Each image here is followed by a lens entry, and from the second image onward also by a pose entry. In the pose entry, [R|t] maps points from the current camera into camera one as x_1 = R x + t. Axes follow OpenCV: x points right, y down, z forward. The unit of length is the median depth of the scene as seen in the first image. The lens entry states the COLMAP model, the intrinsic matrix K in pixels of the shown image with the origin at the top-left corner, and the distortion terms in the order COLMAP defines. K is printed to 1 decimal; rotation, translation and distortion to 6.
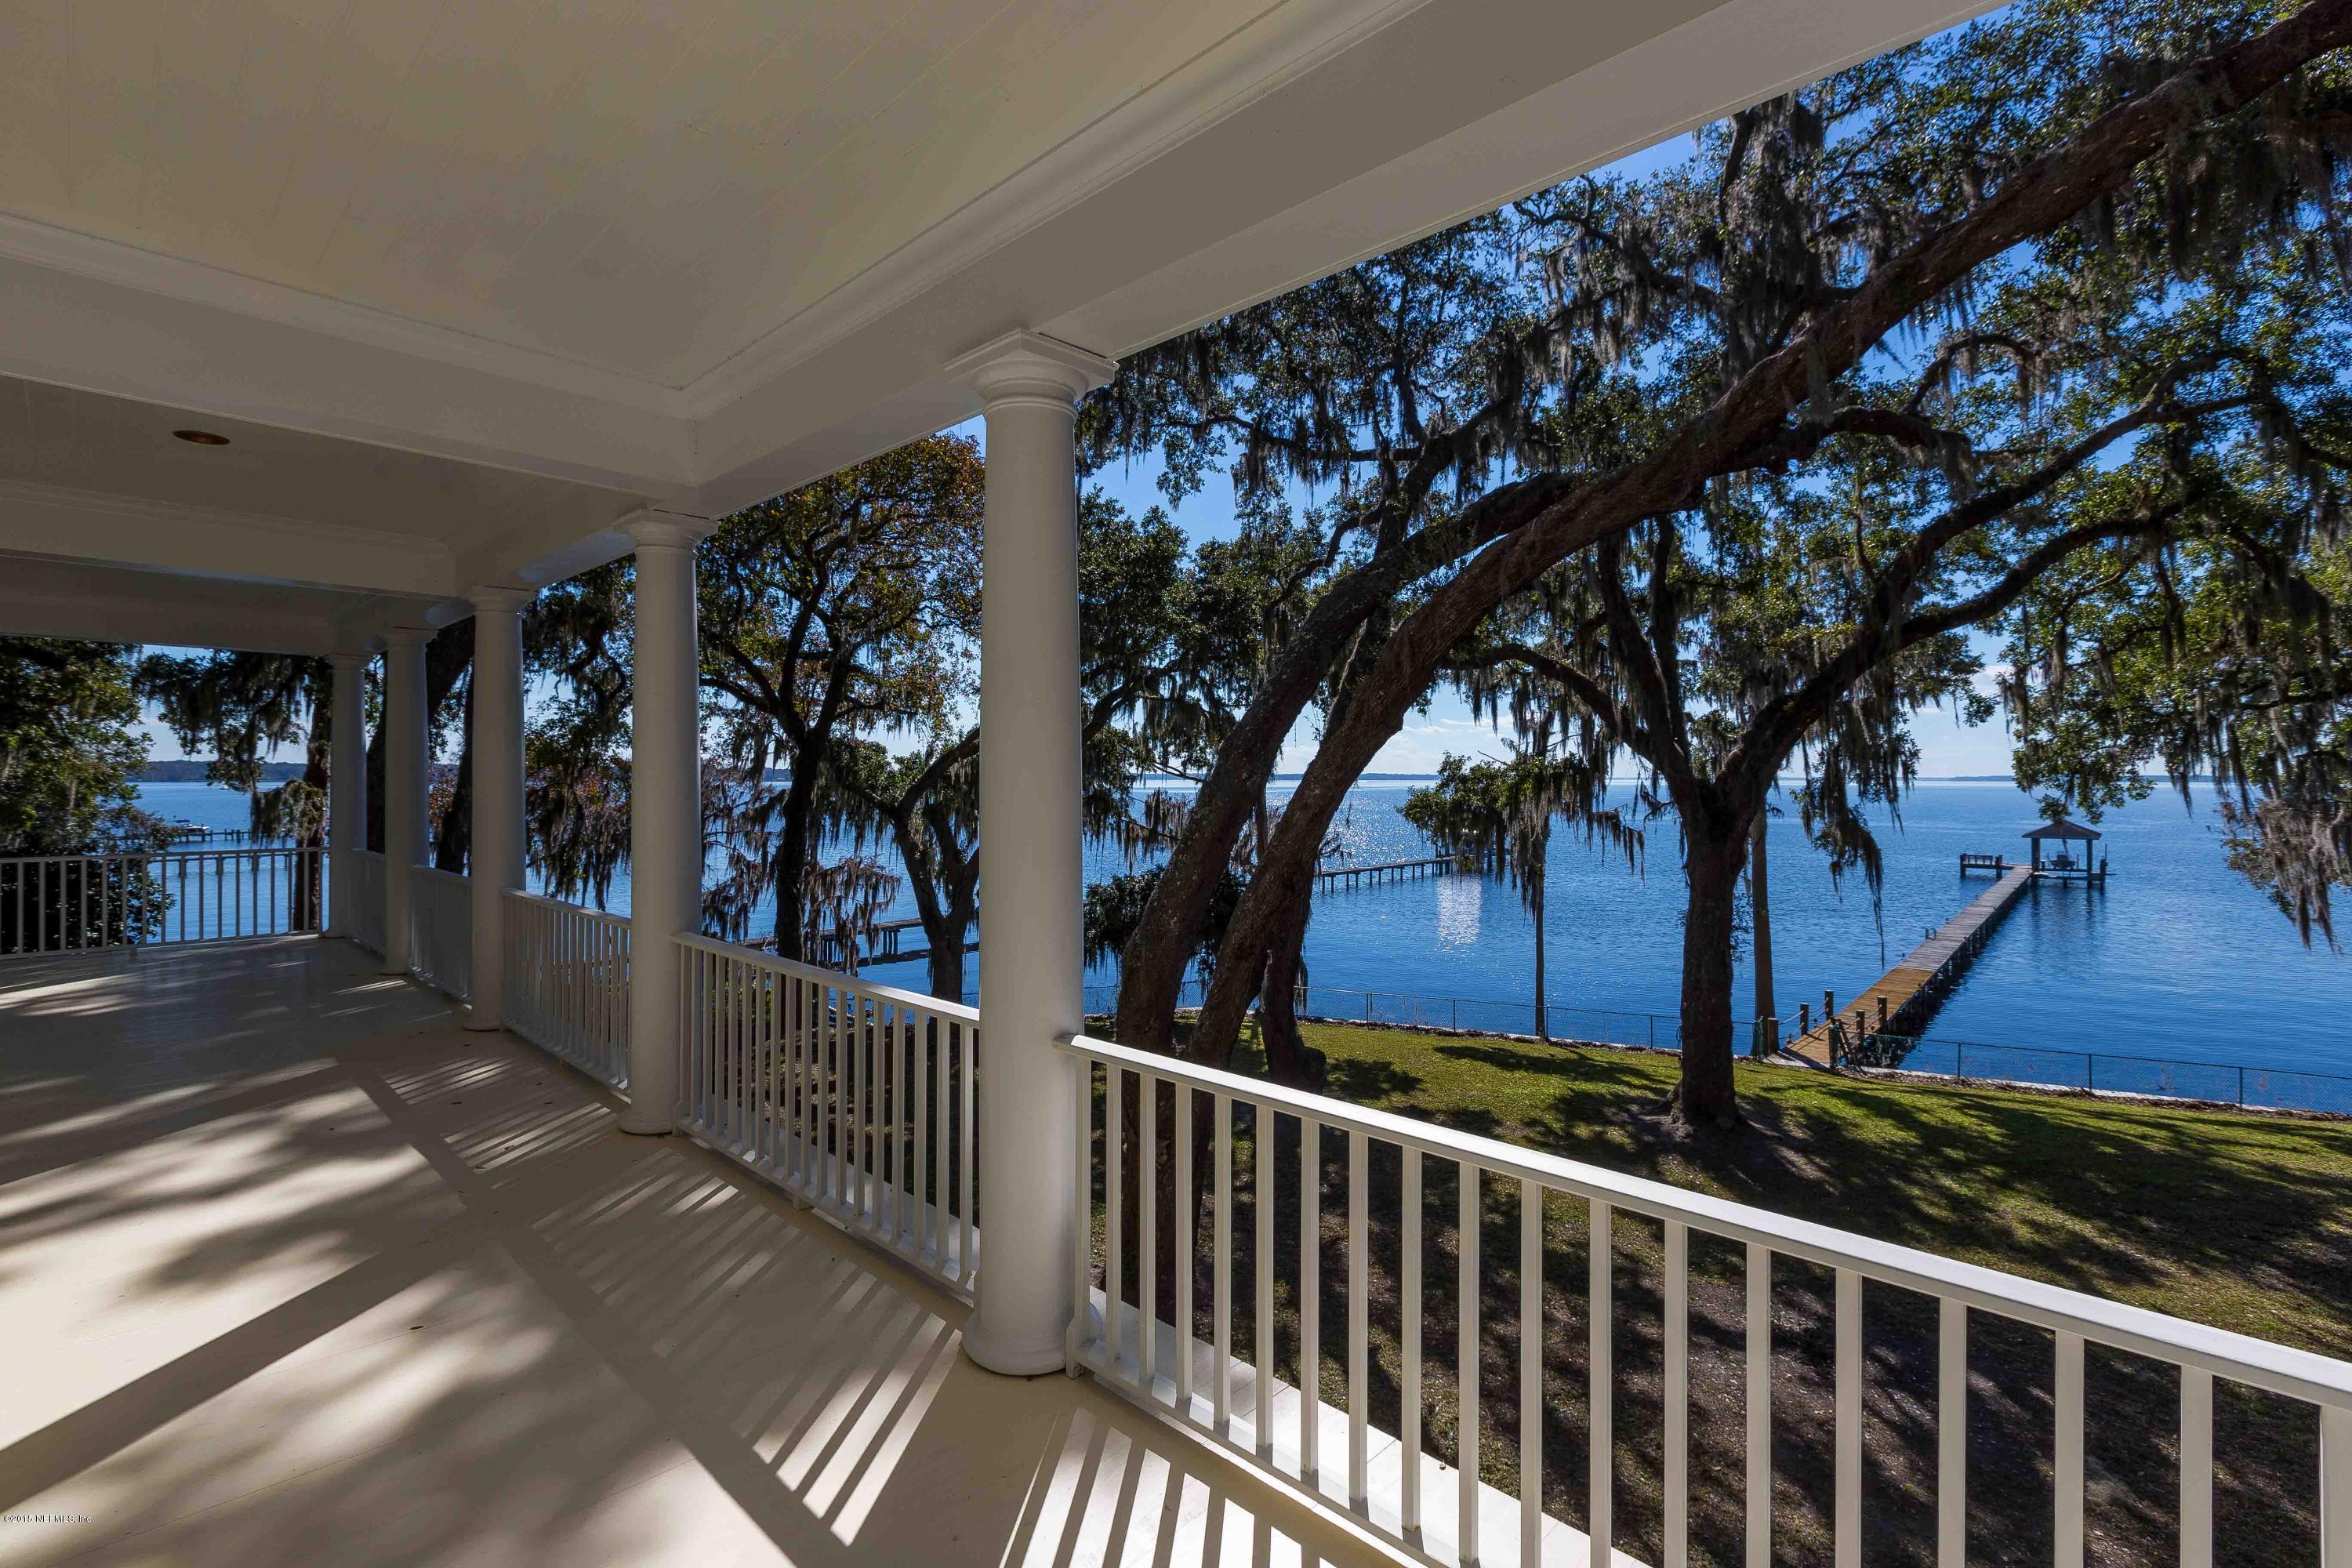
lens RADIAL K [[1064.0, 0, 1170.6], [0, 1064.0, 769.2], [0, 0, 1]] dist [0.001425, -0.000242]
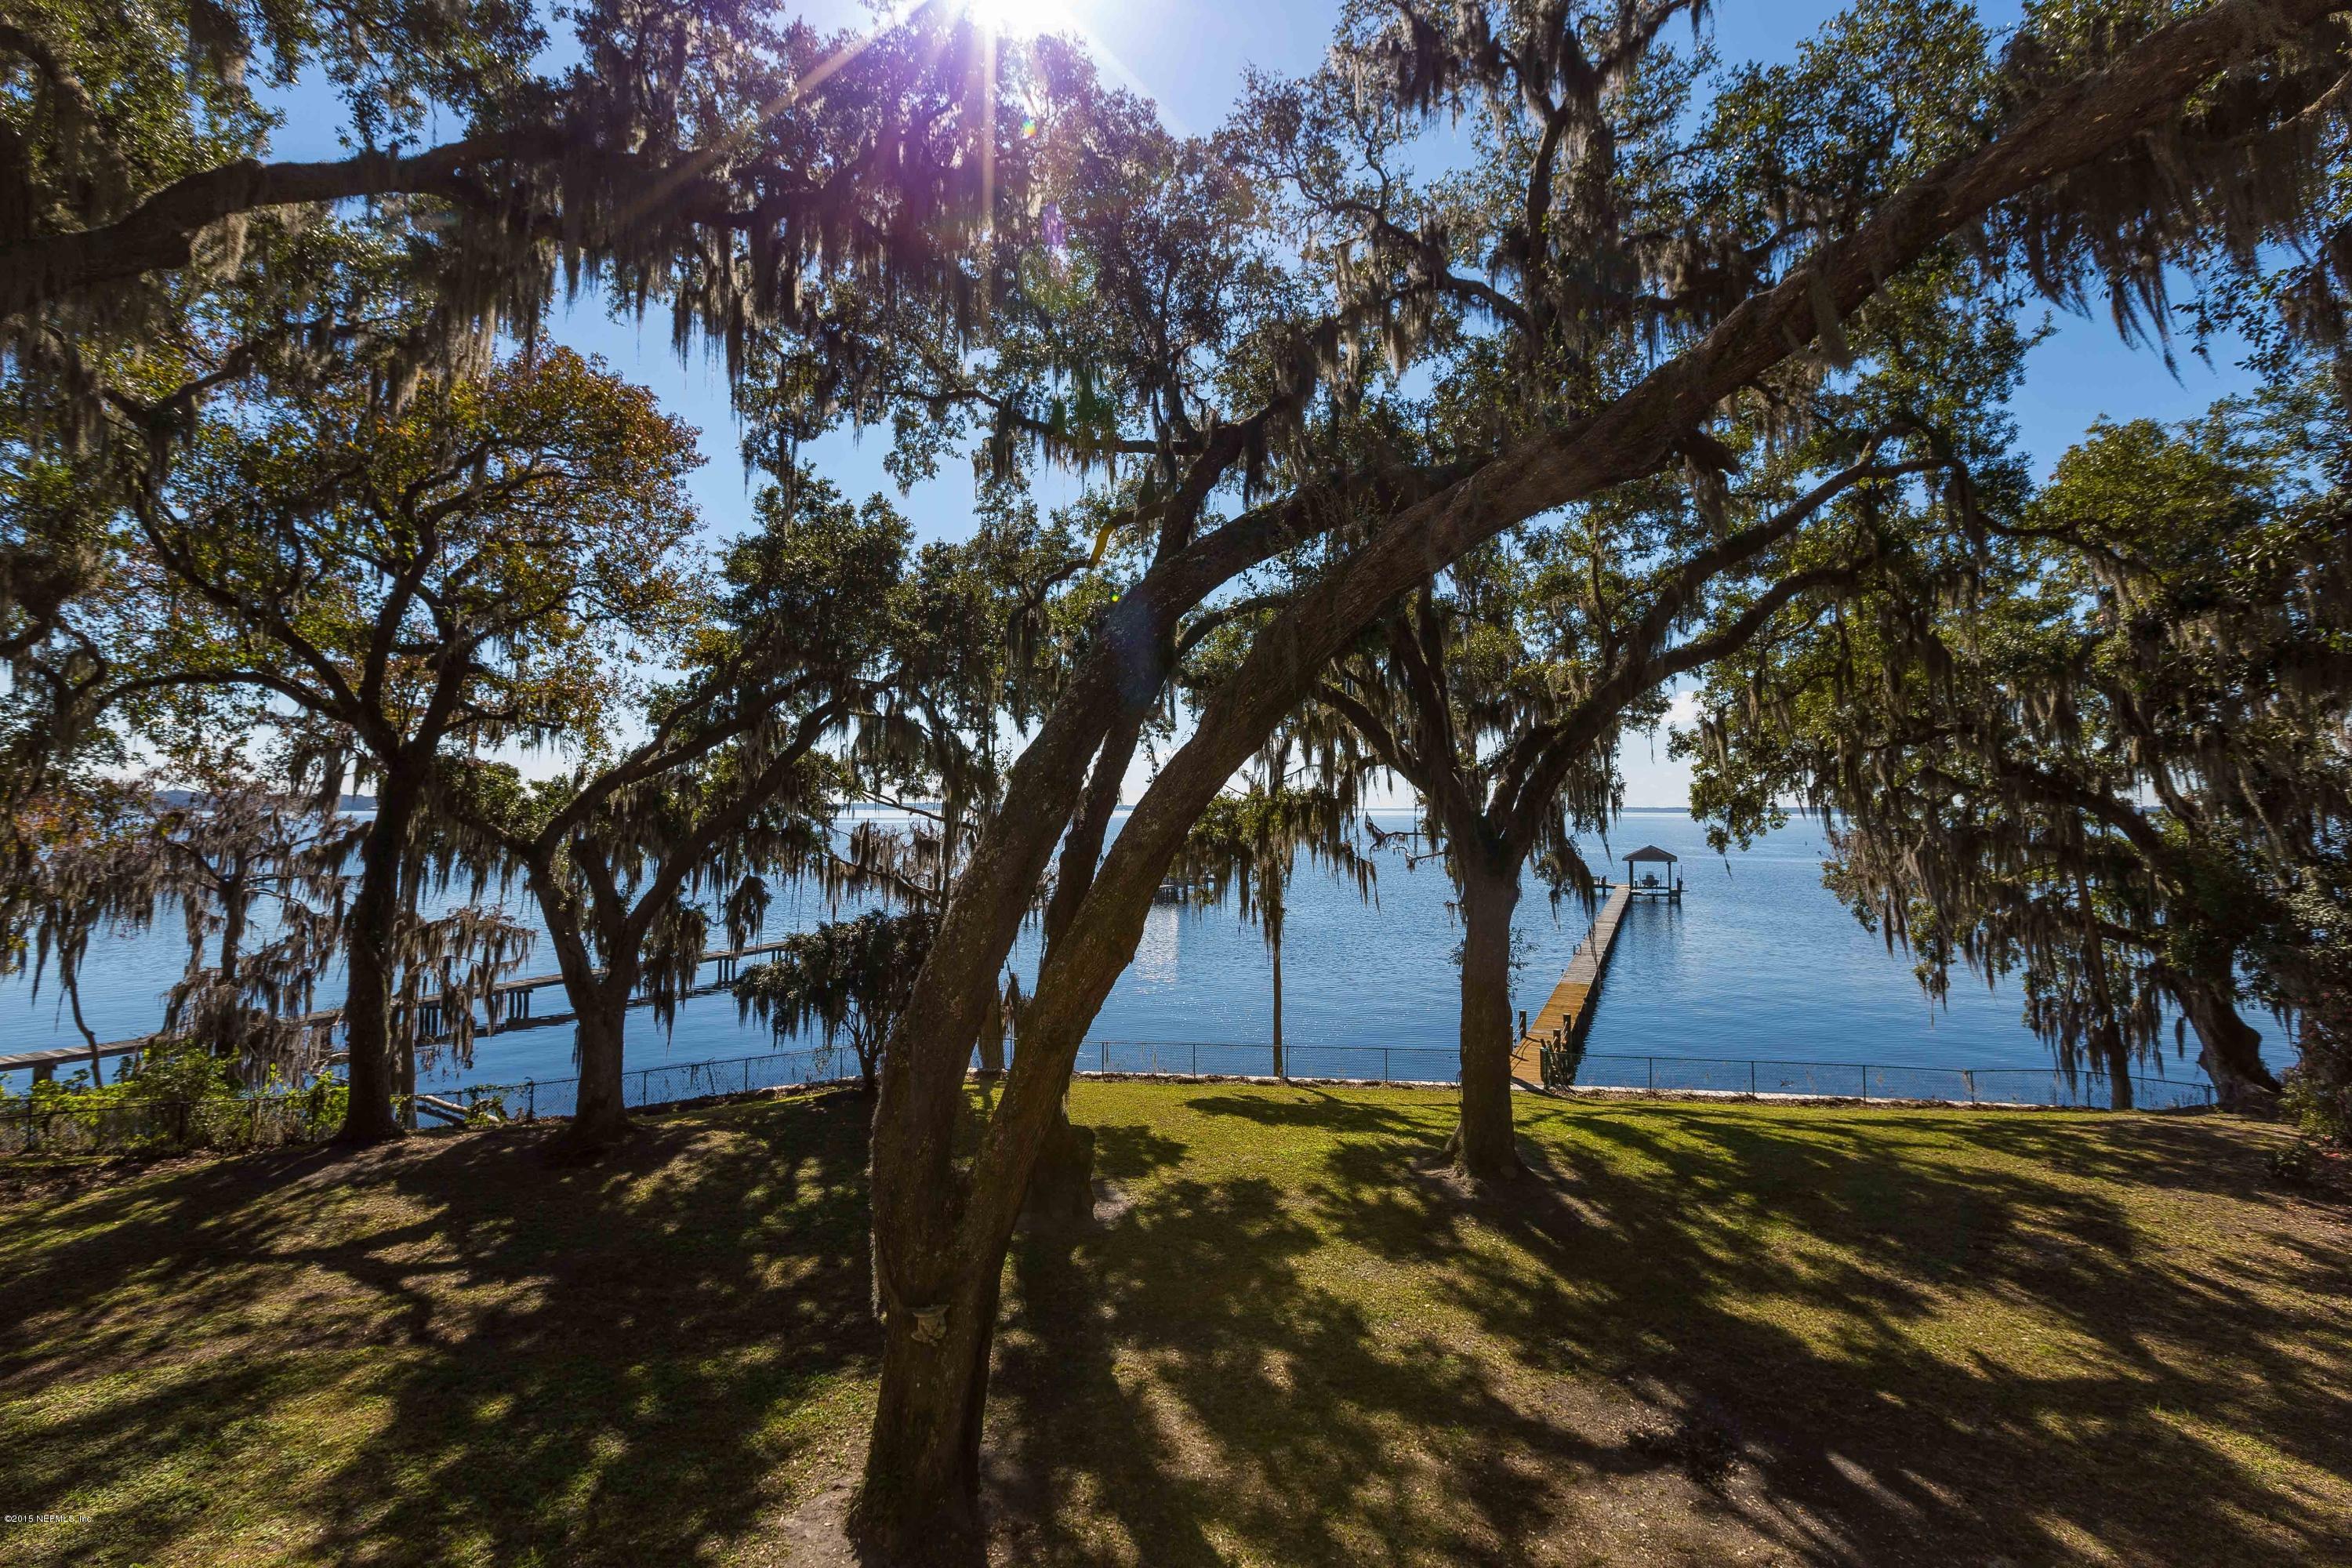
lens RADIAL K [[1064.0, 0, 1170.6], [0, 1064.0, 769.2], [0, 0, 1]] dist [0.001425, -0.000242]
pose [[0.959146, 0.012503, 0.282634, -0.025821], [-0.004544, 0.999575, -0.028797, 0.000503], [-0.282874, 0.026336, 0.958795, 0.103614]]
